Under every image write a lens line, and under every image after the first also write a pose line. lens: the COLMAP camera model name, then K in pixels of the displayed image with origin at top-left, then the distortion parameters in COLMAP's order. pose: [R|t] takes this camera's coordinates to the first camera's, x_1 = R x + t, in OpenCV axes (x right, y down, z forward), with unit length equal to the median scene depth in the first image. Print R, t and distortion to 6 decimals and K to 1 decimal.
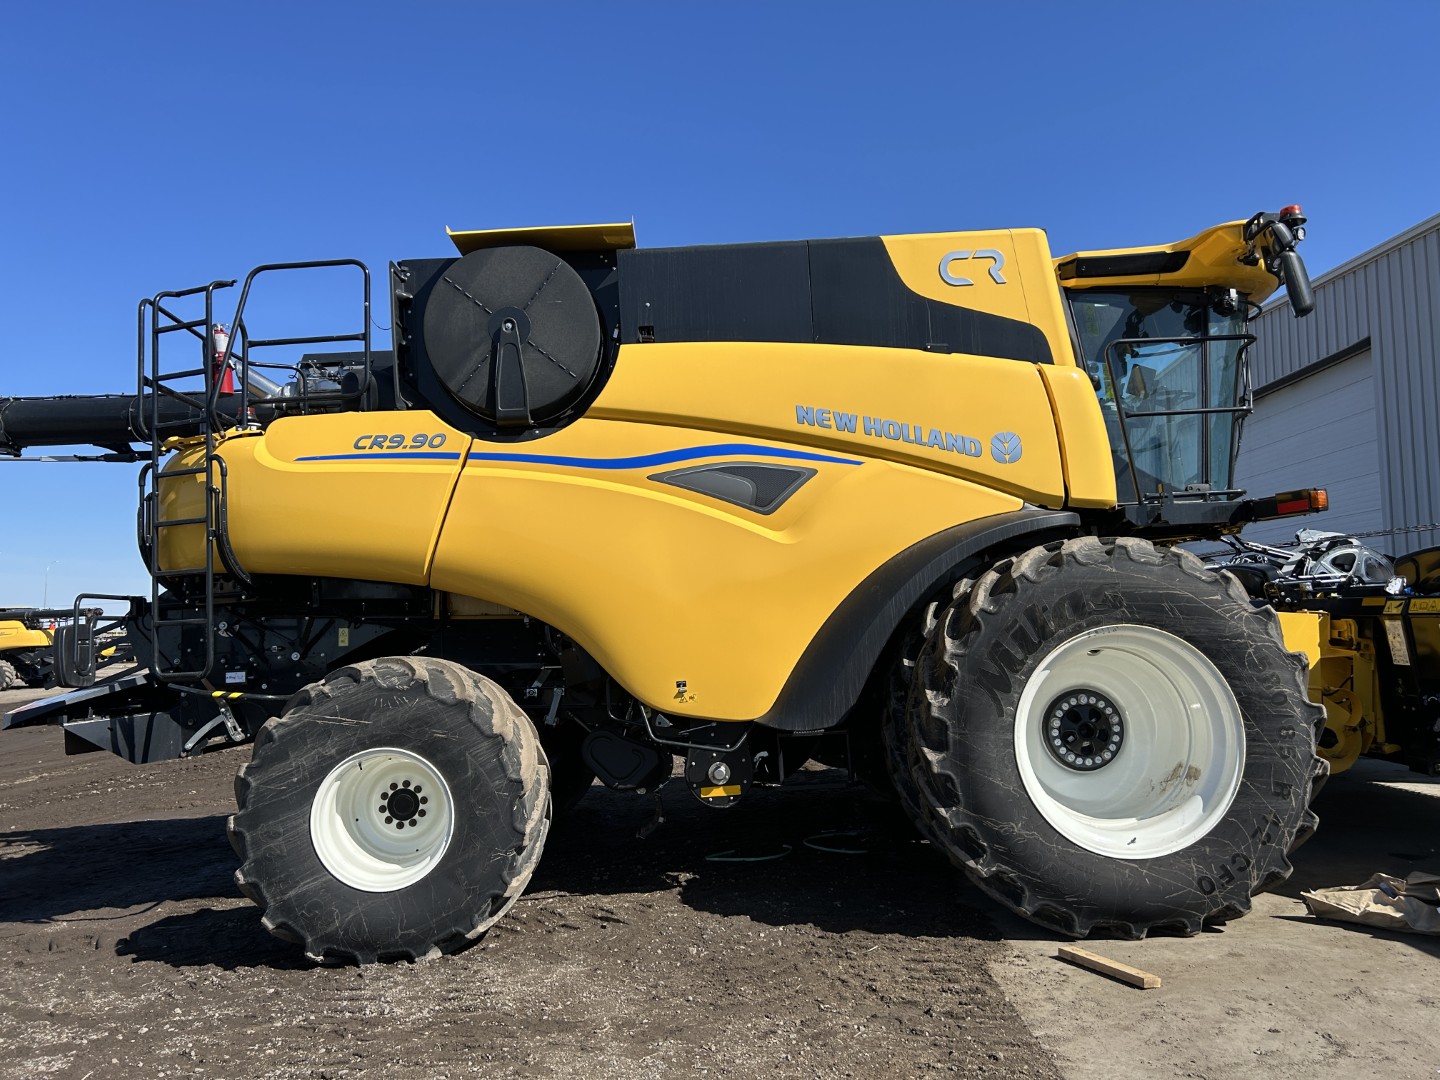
lens RADIAL K [[1075.1, 0, 720.0], [0, 1075.1, 540.0], [0, 0, 1]] dist [0.109119, -0.181630]
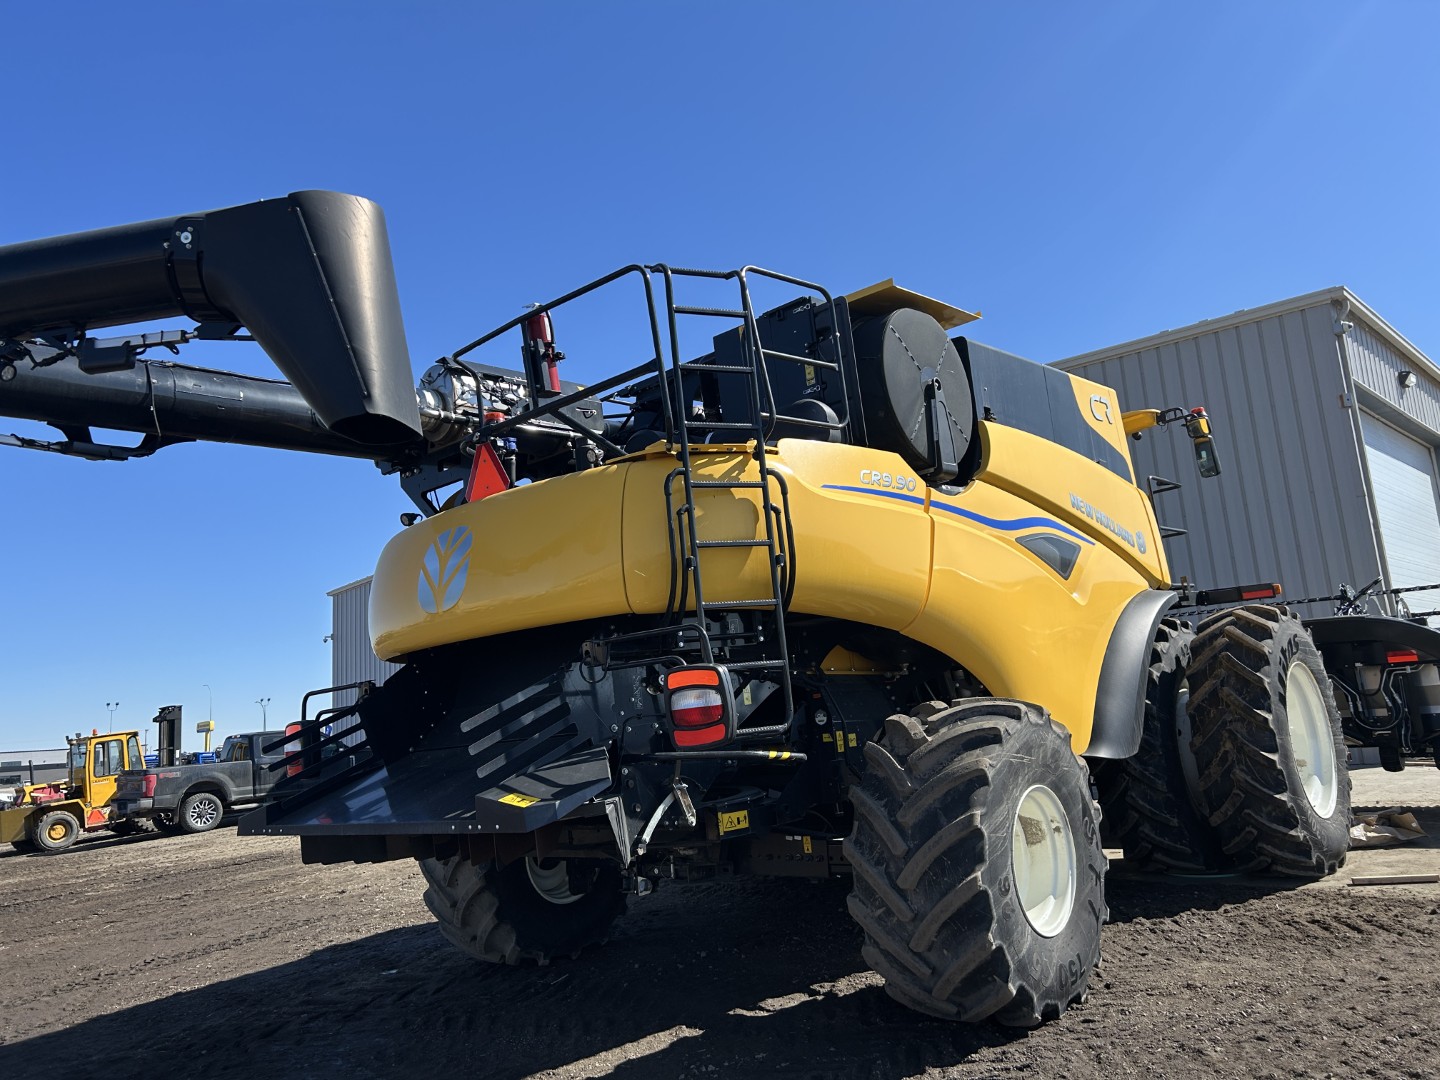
lens RADIAL K [[1075.1, 0, 720.0], [0, 1075.1, 540.0], [0, 0, 1]] dist [0.109119, -0.181630]
pose [[0.690128, 0.089169, 0.718172, -1.087683], [0.004553, 0.991825, -0.127521, 0.084100], [-0.723673, 0.091276, 0.684081, 0.454837]]
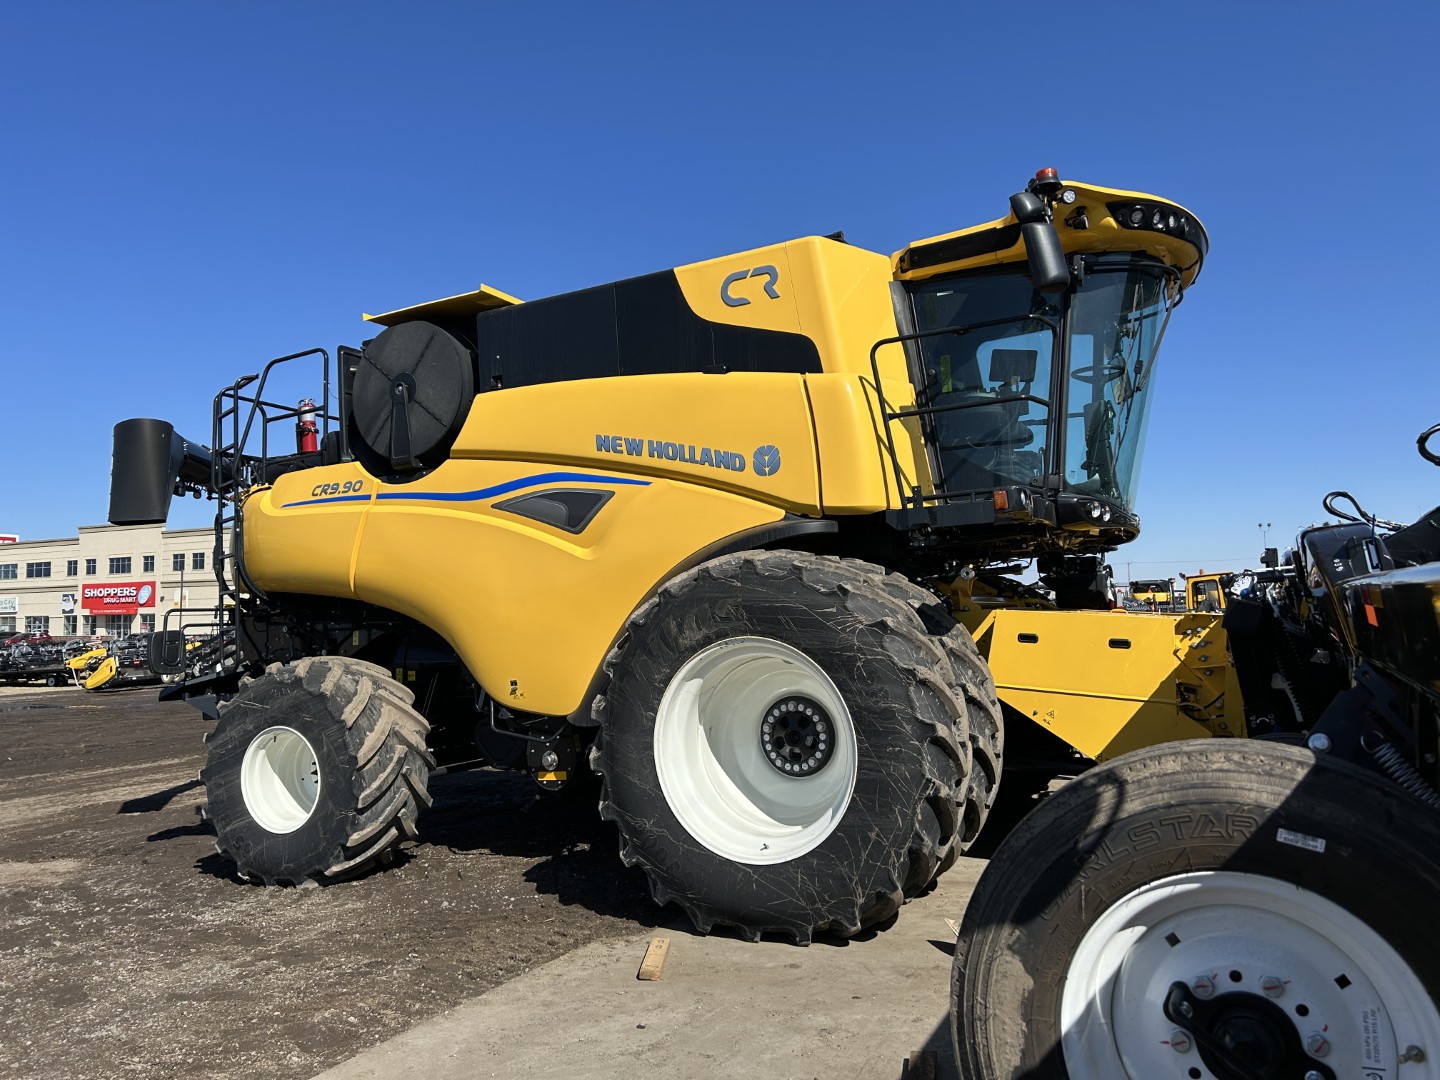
lens RADIAL K [[1075.1, 0, 720.0], [0, 1075.1, 540.0], [0, 0, 1]] dist [0.109119, -0.181630]
pose [[0.883662, -0.036047, -0.466735, 0.705144], [0.046724, 0.998844, 0.011319, -0.023100], [0.465787, -0.031810, 0.884325, 0.071415]]
